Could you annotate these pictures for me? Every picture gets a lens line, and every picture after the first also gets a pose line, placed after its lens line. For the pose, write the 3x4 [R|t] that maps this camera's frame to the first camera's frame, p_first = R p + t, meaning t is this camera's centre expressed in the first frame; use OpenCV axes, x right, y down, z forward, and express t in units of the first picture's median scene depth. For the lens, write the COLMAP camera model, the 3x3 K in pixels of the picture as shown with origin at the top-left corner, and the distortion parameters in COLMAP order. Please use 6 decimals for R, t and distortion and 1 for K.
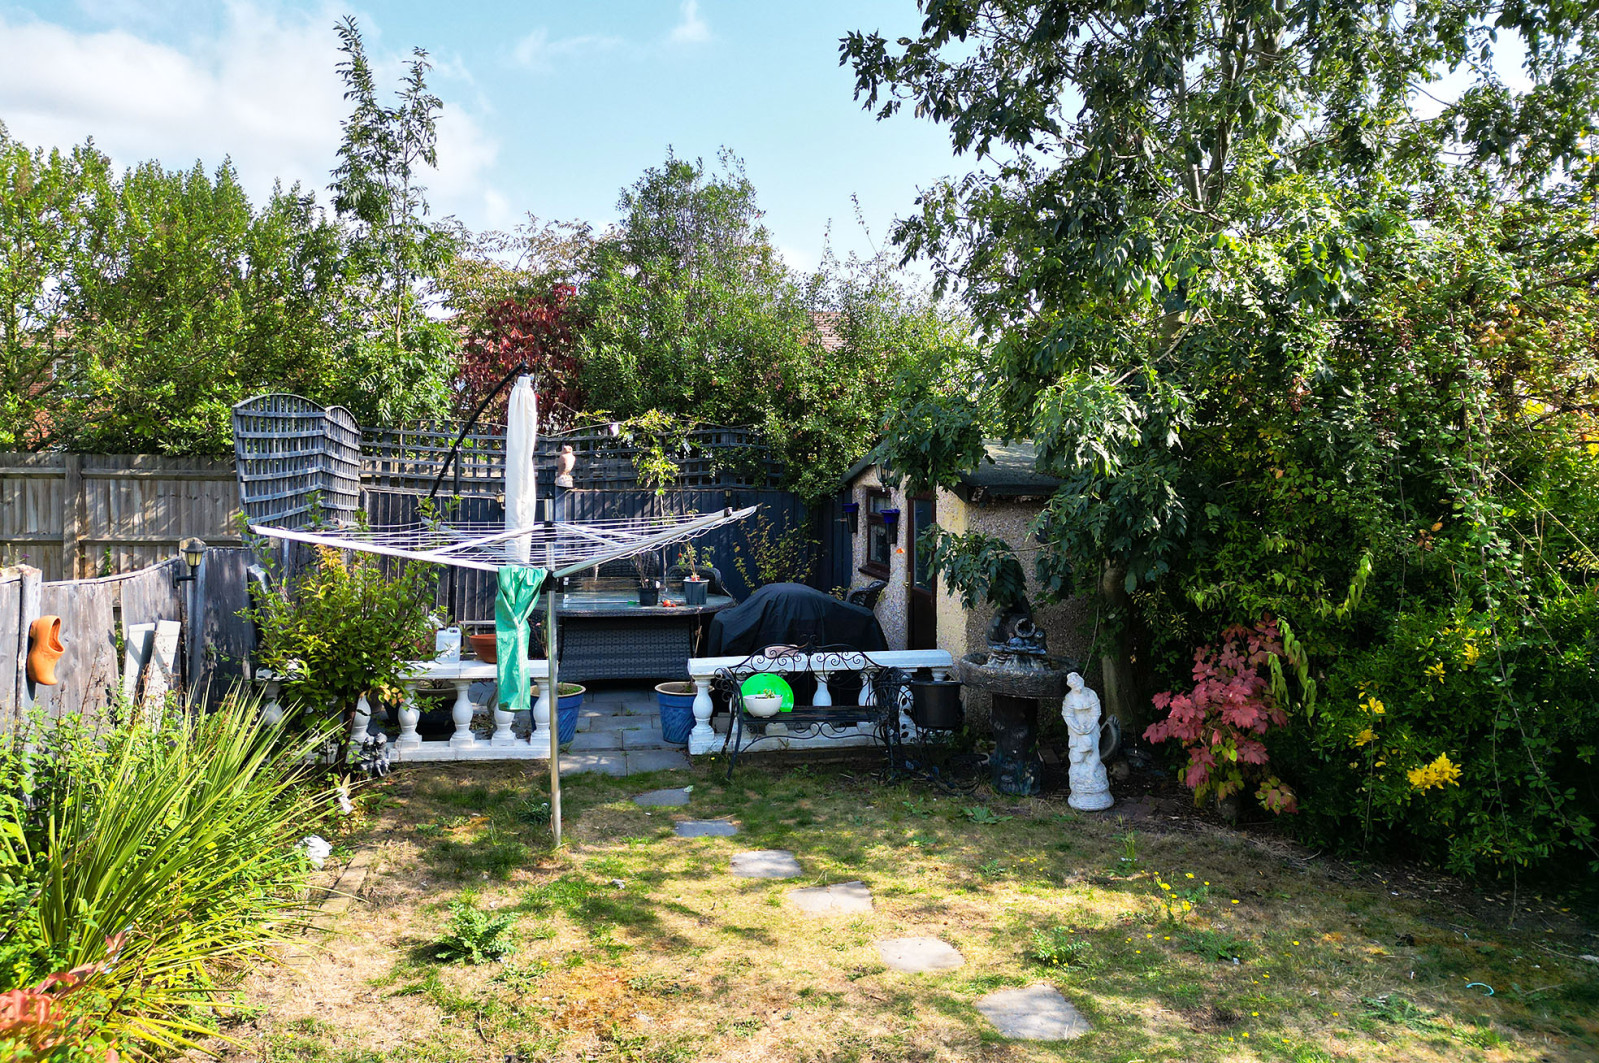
lens RADIAL K [[1138.8, 0, 798.8], [0, 1138.8, 523.3], [0, 0, 1]] dist [0.067239, -0.035183]
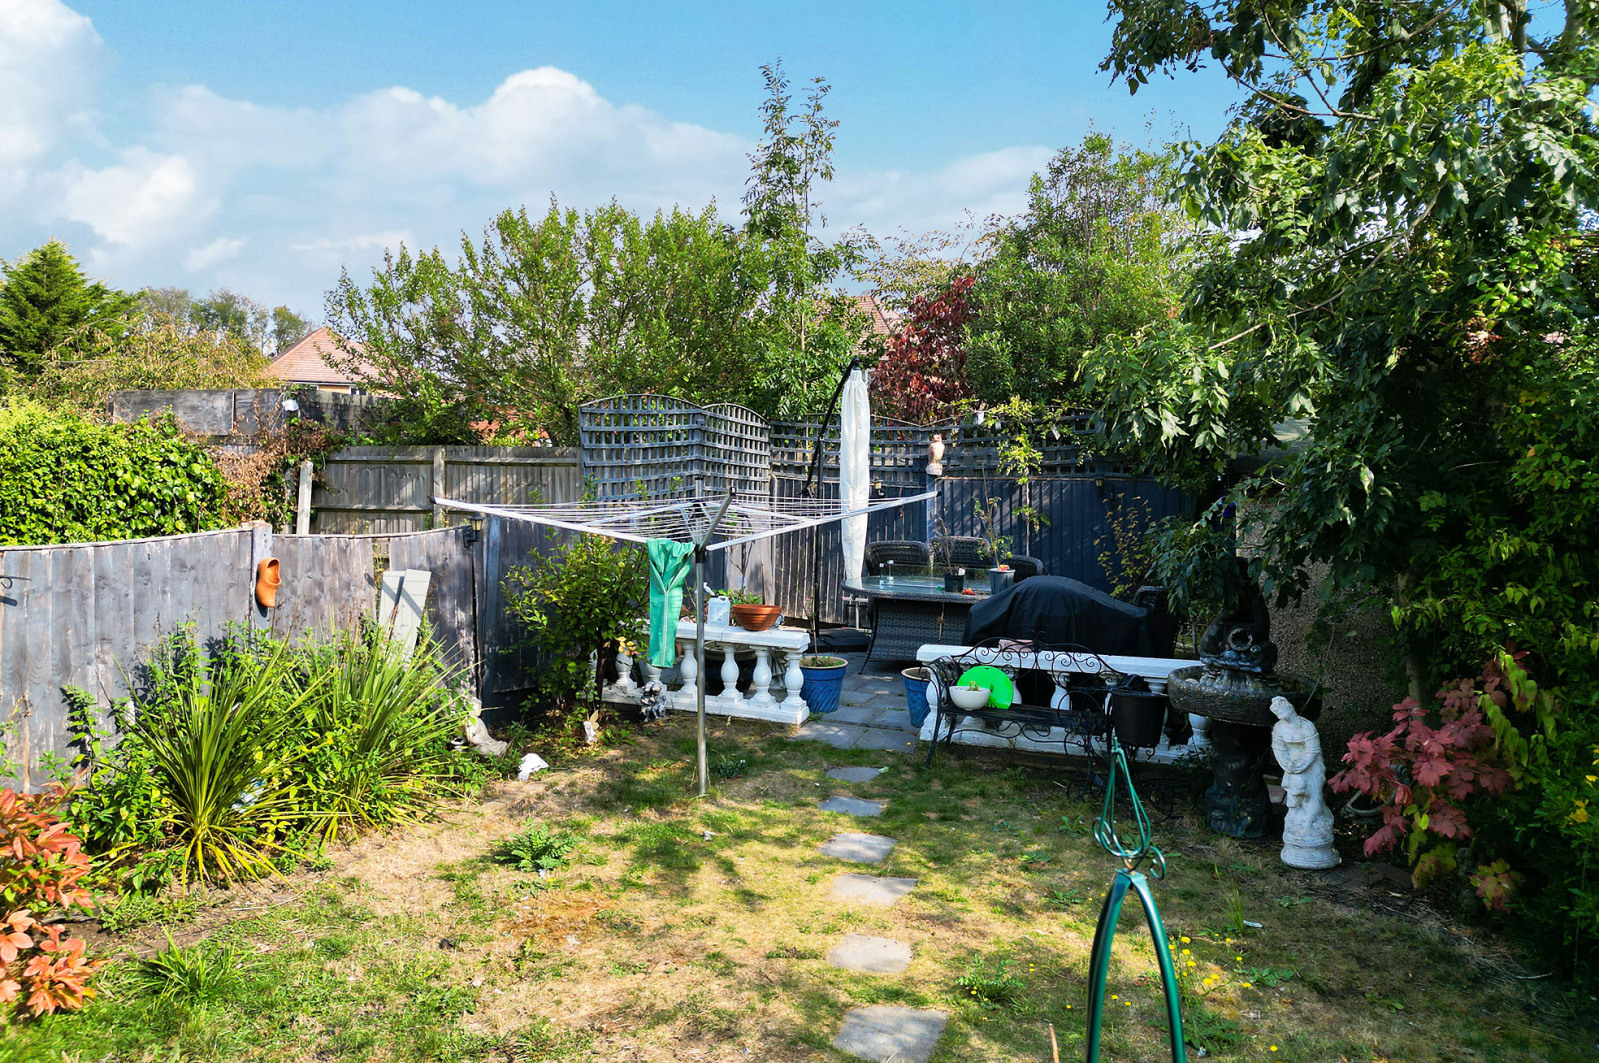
lens RADIAL K [[1138.8, 0, 790.5], [0, 1138.8, 517.2], [0, 0, 1]] dist [0.067239, -0.035183]
pose [[0.838539, 0.025477, -0.544245, 0.350297], [-0.025532, 0.999646, 0.007456, 0.002840], [0.544242, 0.007644, 0.838893, 0.096573]]
